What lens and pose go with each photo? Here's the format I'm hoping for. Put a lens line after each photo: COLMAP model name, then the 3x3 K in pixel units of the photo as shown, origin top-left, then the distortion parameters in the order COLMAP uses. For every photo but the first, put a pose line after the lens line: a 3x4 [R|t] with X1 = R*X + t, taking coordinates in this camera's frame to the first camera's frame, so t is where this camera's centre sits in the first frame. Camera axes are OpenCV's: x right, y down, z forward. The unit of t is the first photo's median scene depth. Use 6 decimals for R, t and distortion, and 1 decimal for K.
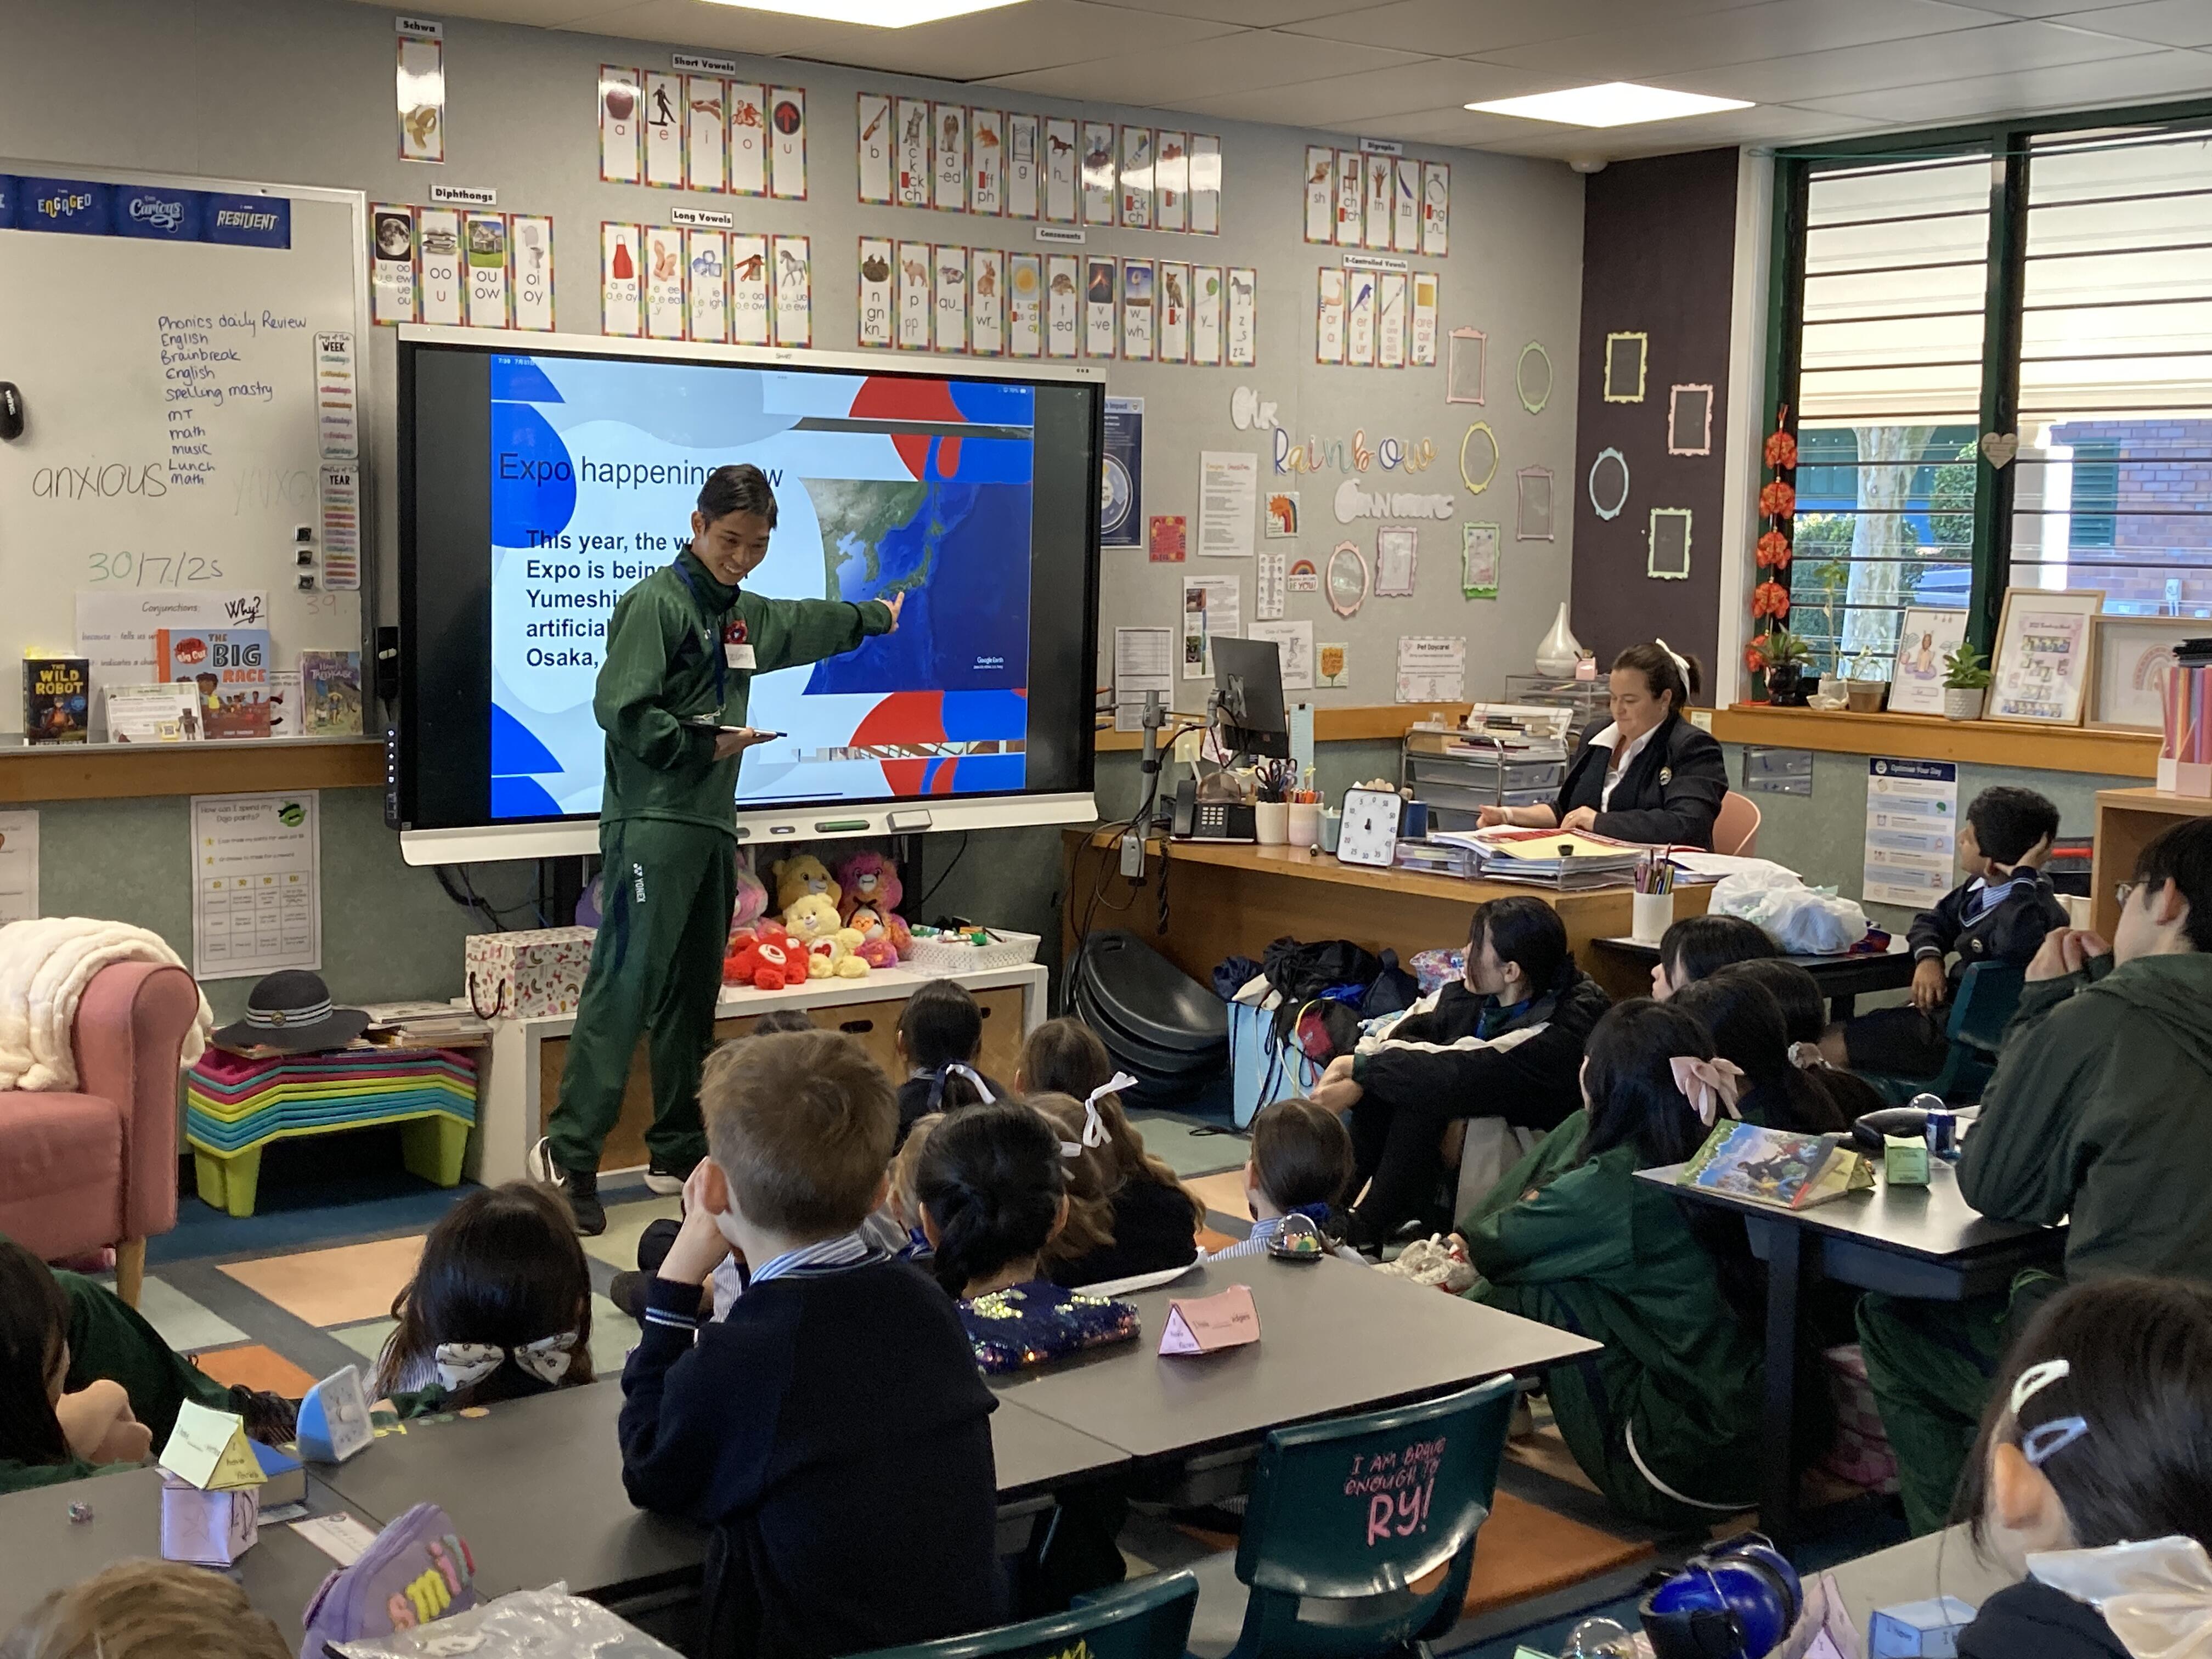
lens RADIAL K [[2773.6, 0, 1121.6], [0, 2773.6, 830.0], [0, 0, 1]] dist [0.032802, 0.000000]
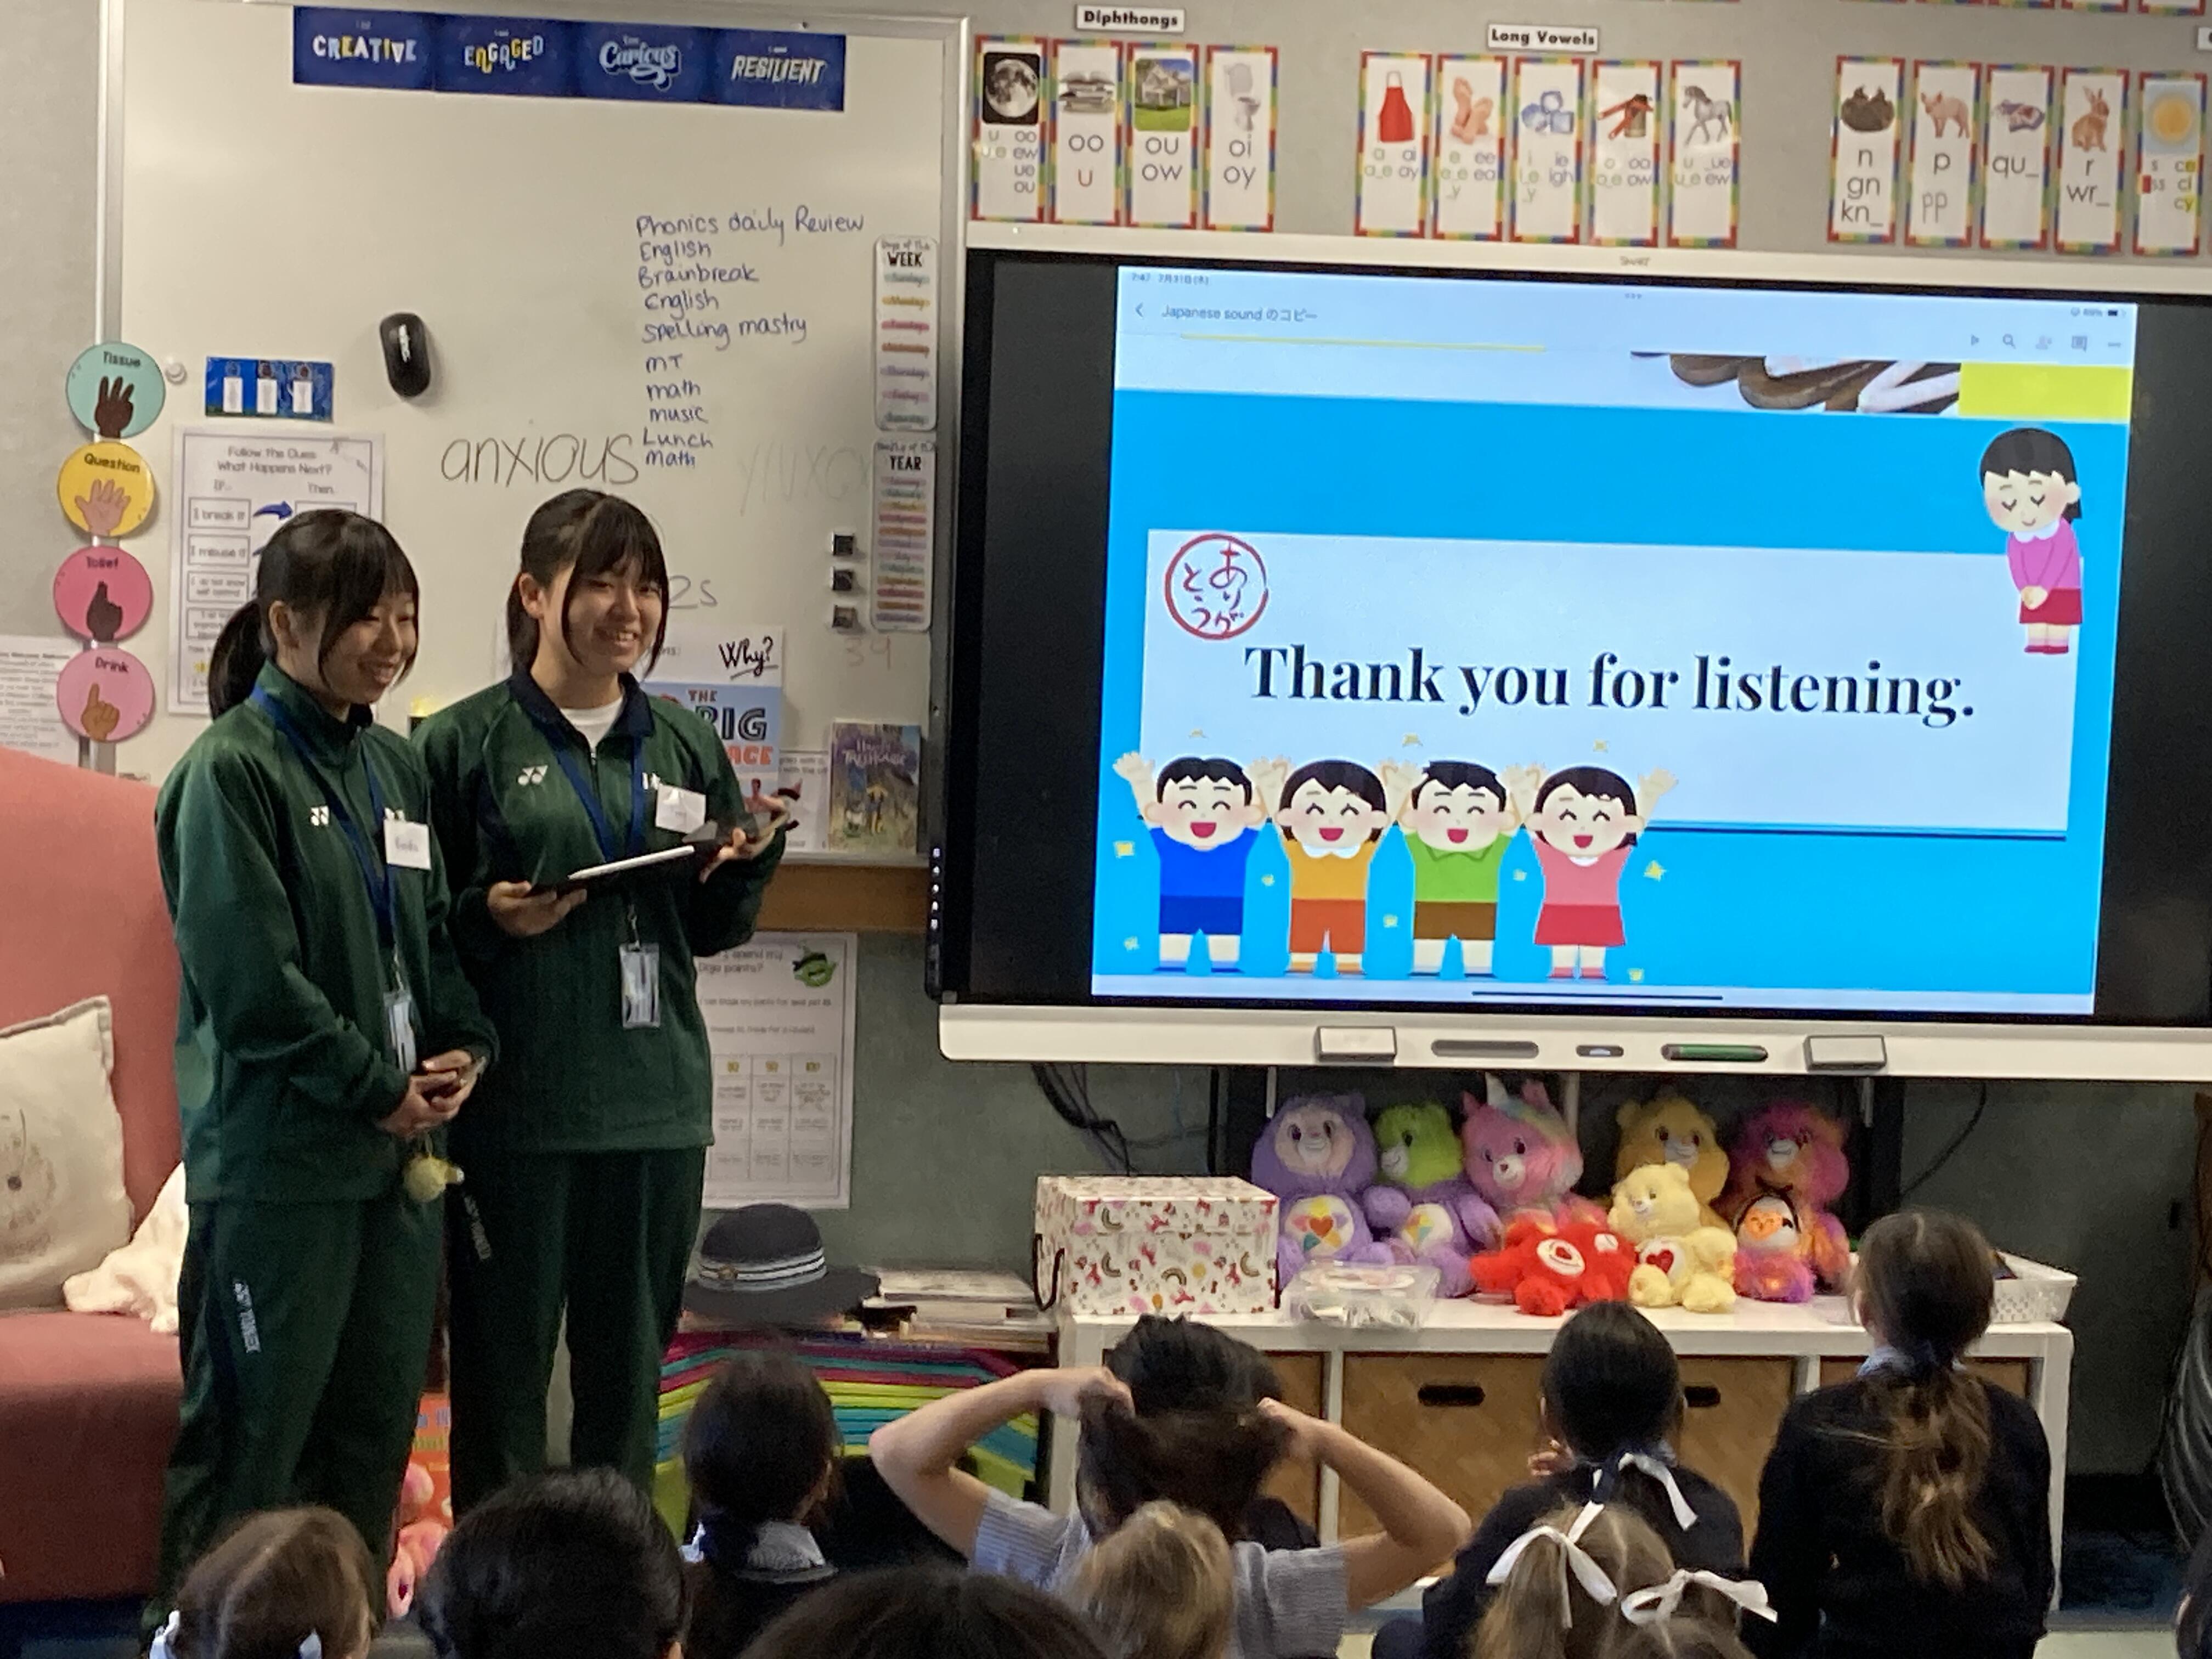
lens RADIAL K [[4478.1, 0, 1092.6], [0, 4478.1, 853.2], [0, 0, 1]] dist [0.244780, 0.000000]
pose [[0.870345, 0.049481, -0.489949, 0.257737], [-0.072413, 0.996983, -0.027946, -0.007517], [0.487088, 0.059801, 0.871303, 0.100310]]
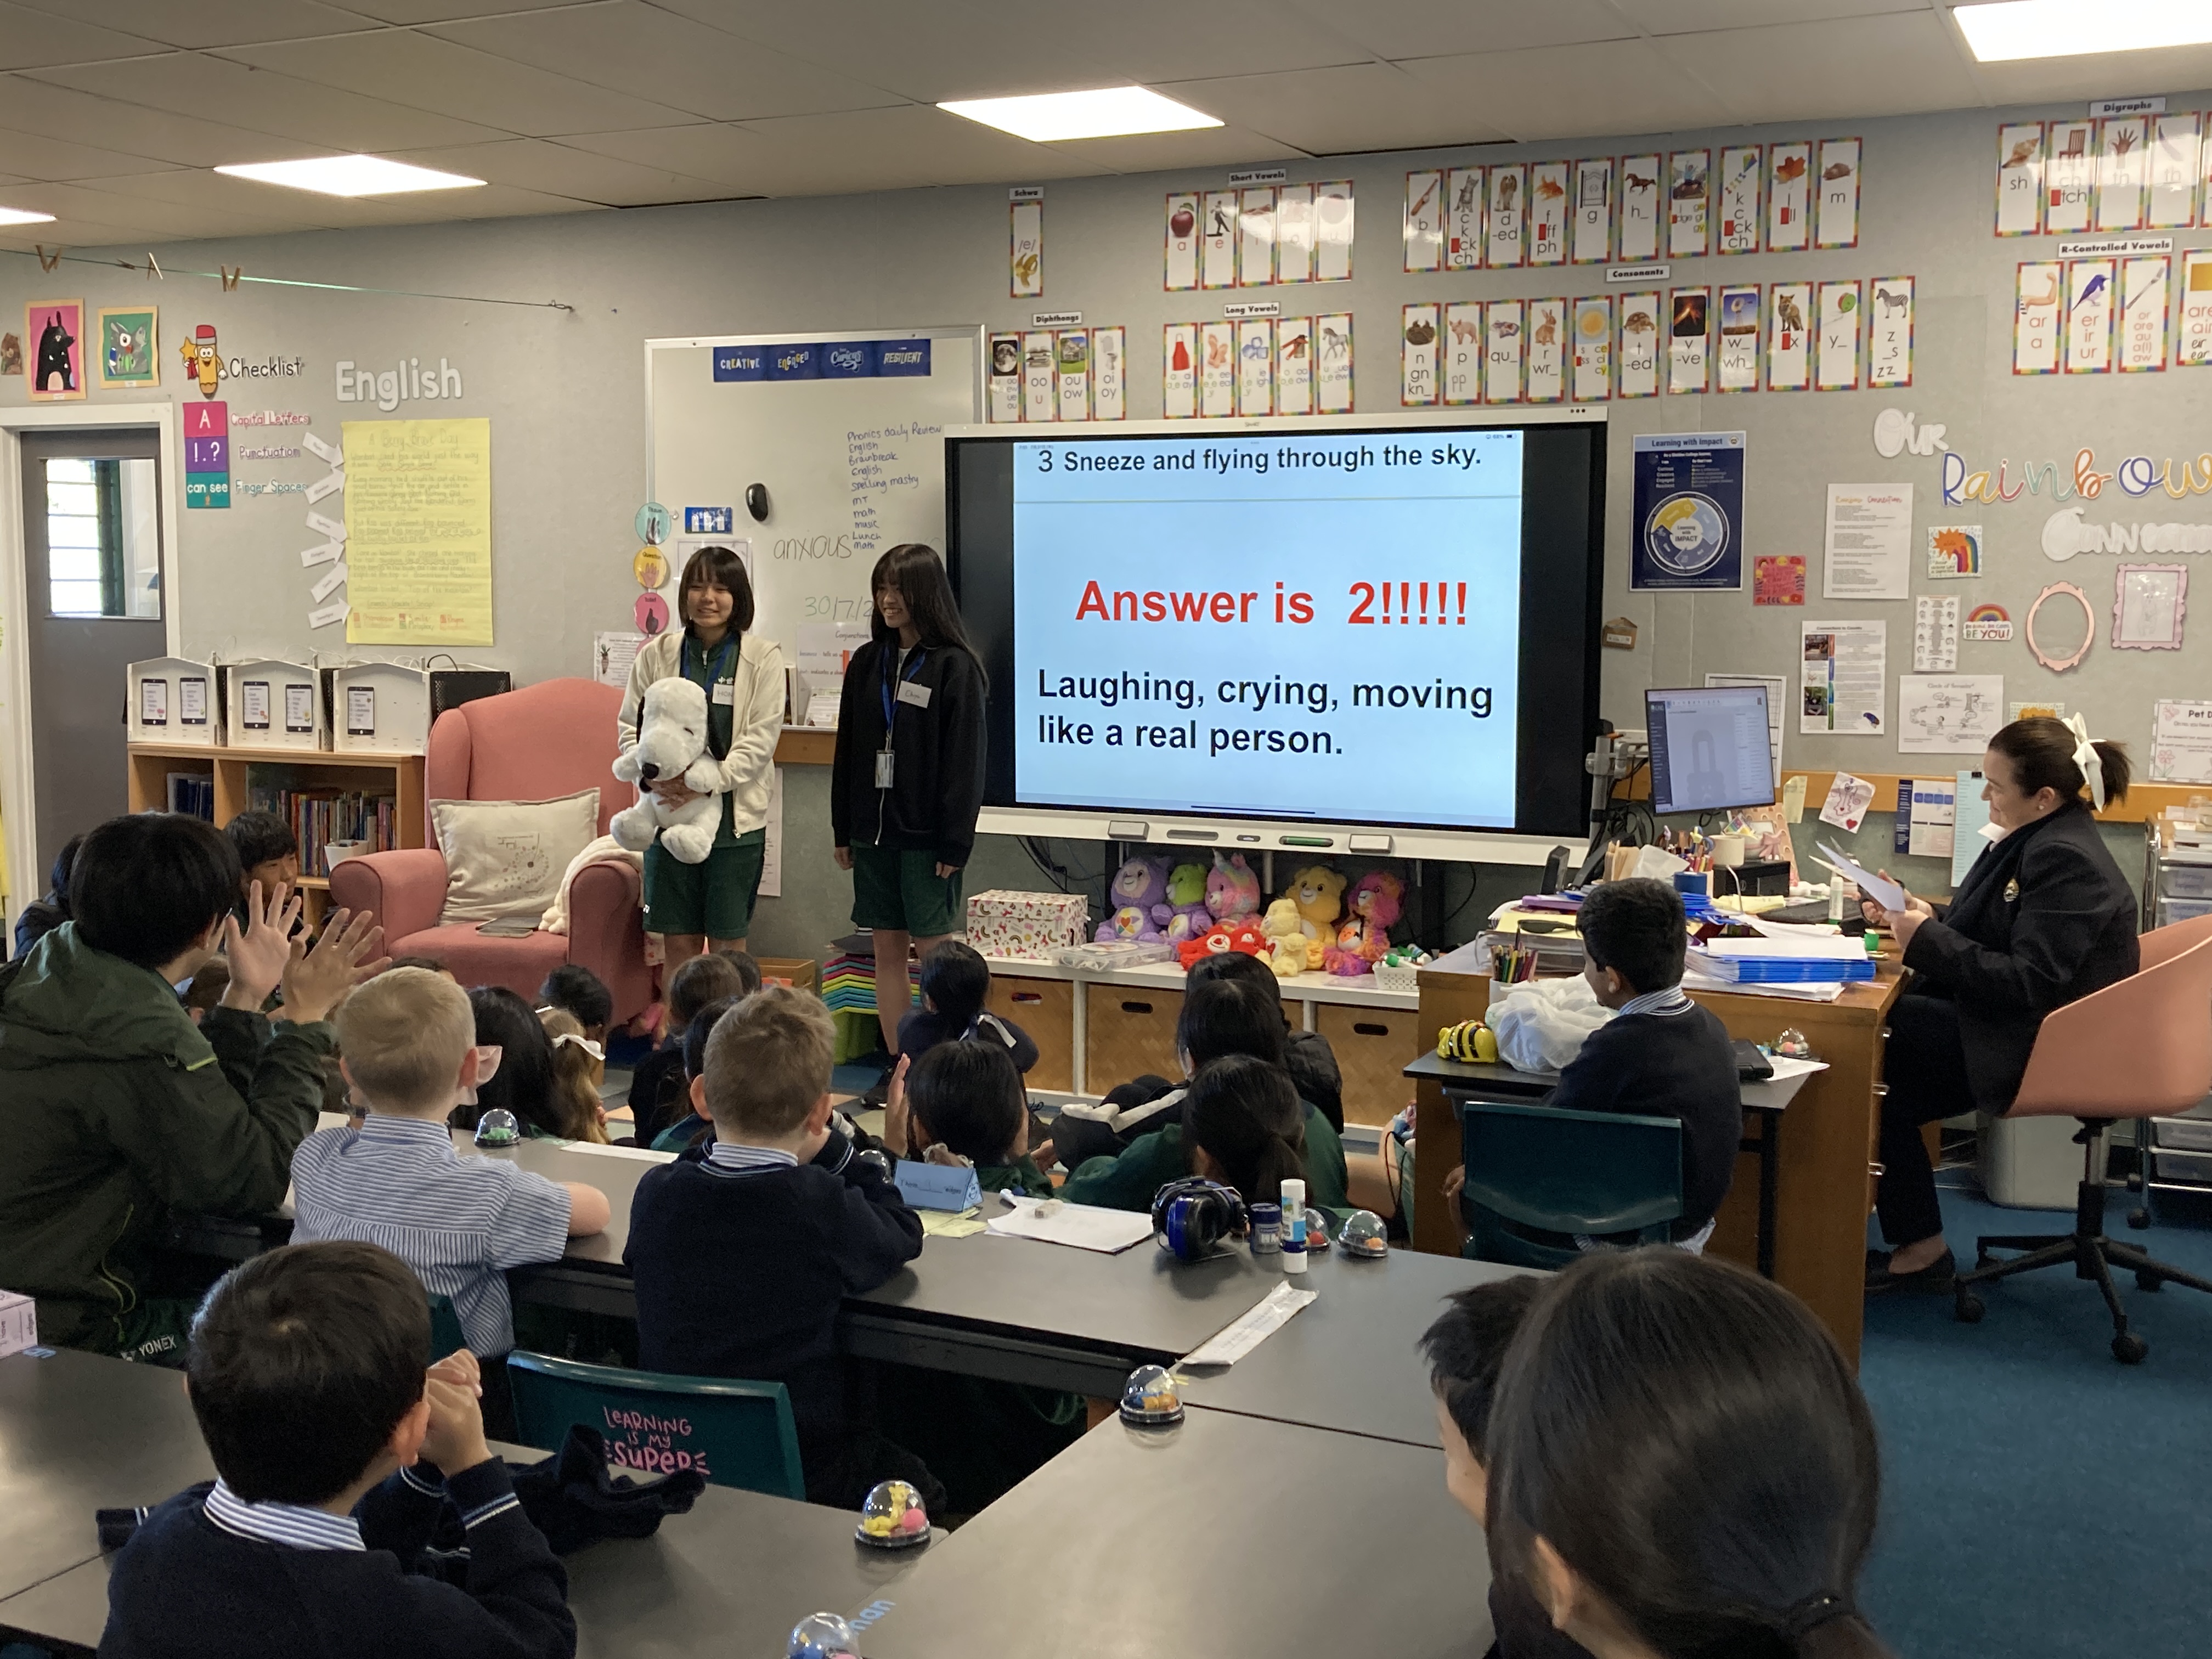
lens RADIAL K [[2422.9, 0, 1120.8], [0, 2422.9, 822.2], [0, 0, 1]] dist [0.095409, 0.000000]
pose [[0.448582, 0.078197, -0.890314, 0.752775], [-0.094671, 0.994718, 0.039667, -0.041595], [0.888713, 0.066493, 0.453616, 0.502947]]
